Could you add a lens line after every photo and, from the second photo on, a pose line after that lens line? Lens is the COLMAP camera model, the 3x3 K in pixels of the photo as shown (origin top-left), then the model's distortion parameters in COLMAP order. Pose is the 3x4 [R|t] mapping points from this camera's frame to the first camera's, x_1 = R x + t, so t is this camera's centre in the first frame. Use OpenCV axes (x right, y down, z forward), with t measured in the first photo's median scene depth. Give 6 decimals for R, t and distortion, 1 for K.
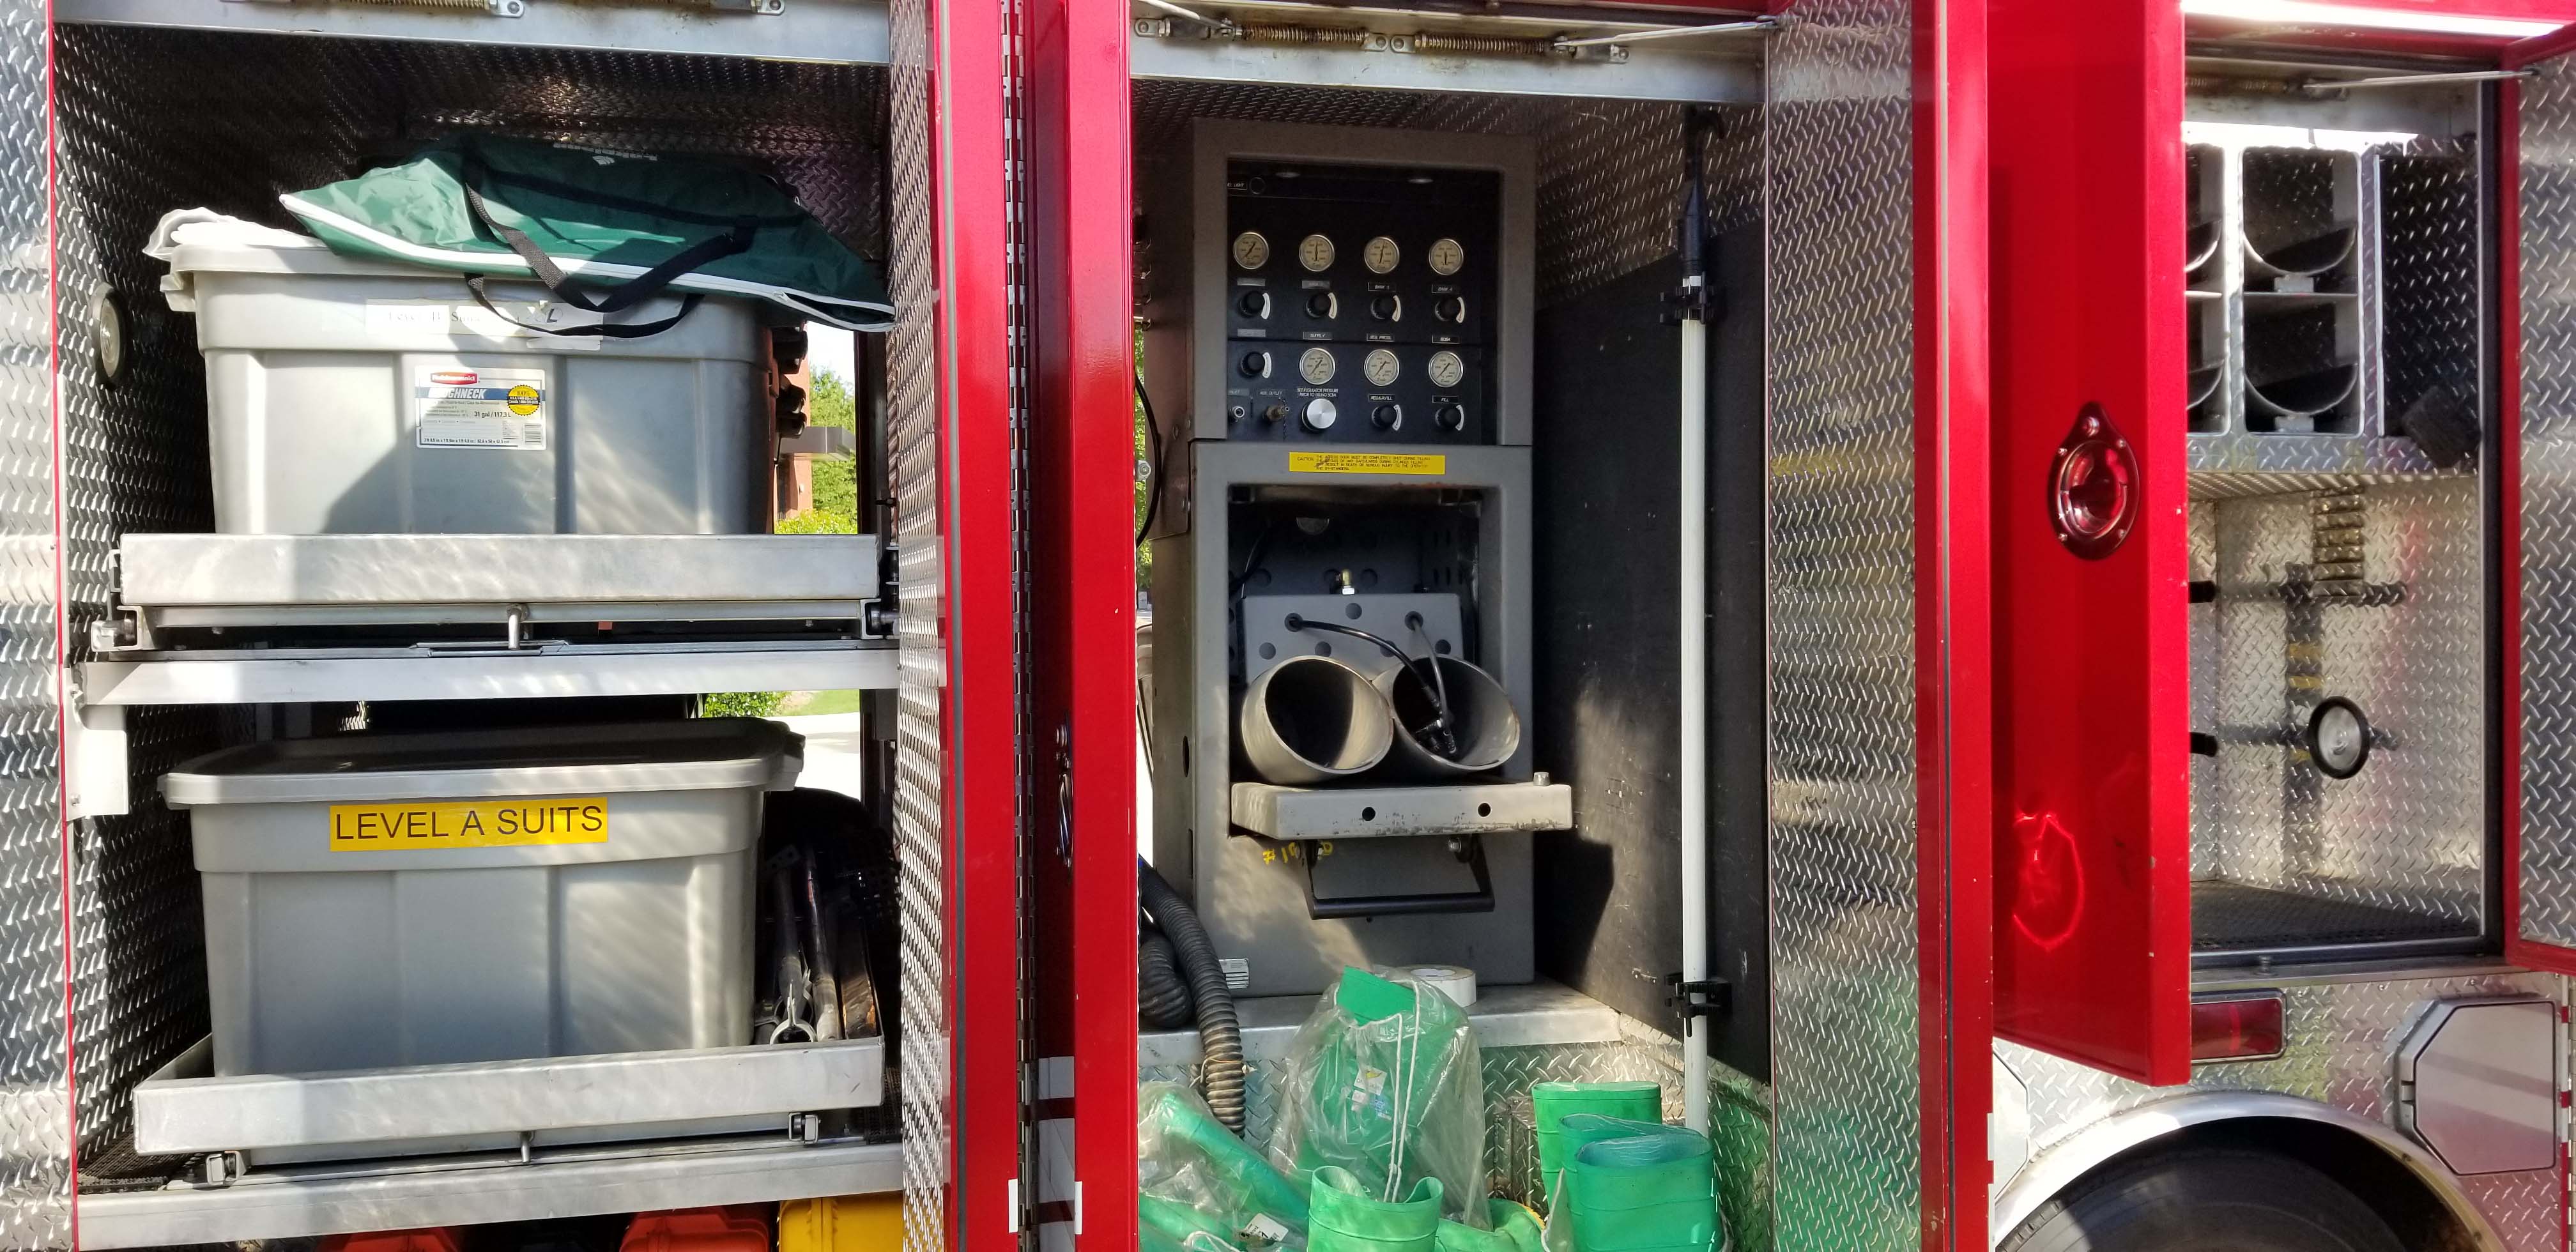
lens RADIAL K [[2017.9, 0, 1288.0], [0, 2017.9, 626.0], [0, 0, 1]] dist [0.059773, -0.122666]
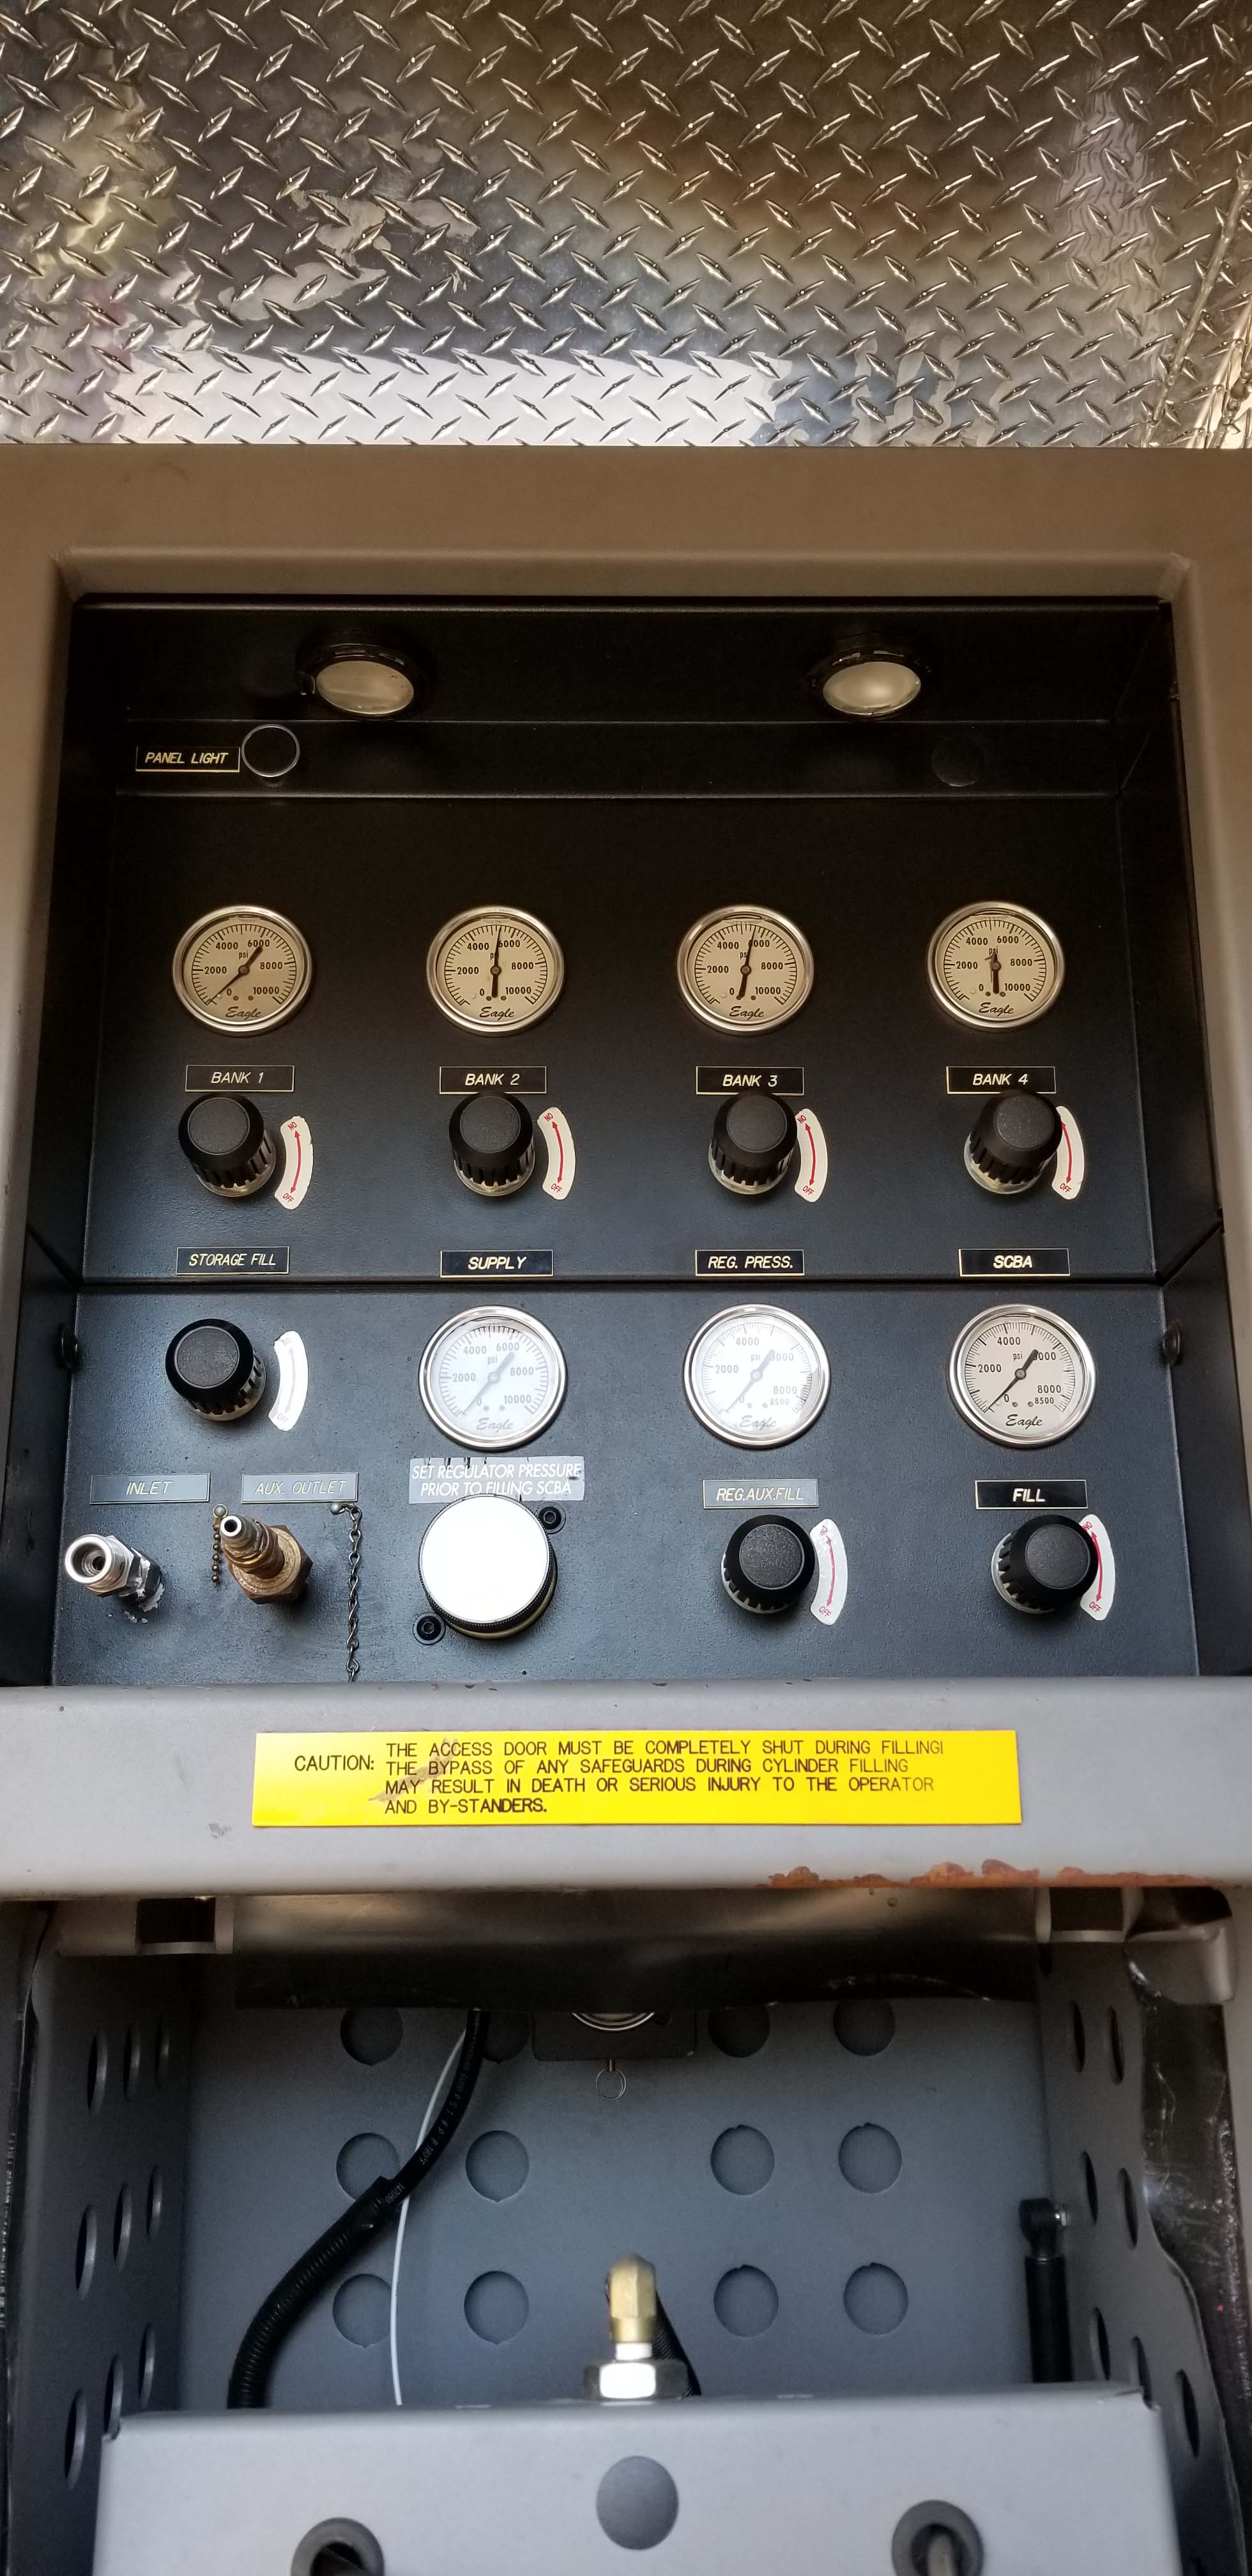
lens RADIAL K [[2017.4, 0, 626.0], [0, 2017.4, 1288.0], [0, 0, 1]] dist [0.070981, -0.125582]
pose [[0.984178, -0.060207, -0.166642, 0.073169], [0.006937, 0.952870, -0.303301, -0.062768], [0.177049, 0.297346, 0.938211, 0.762638]]
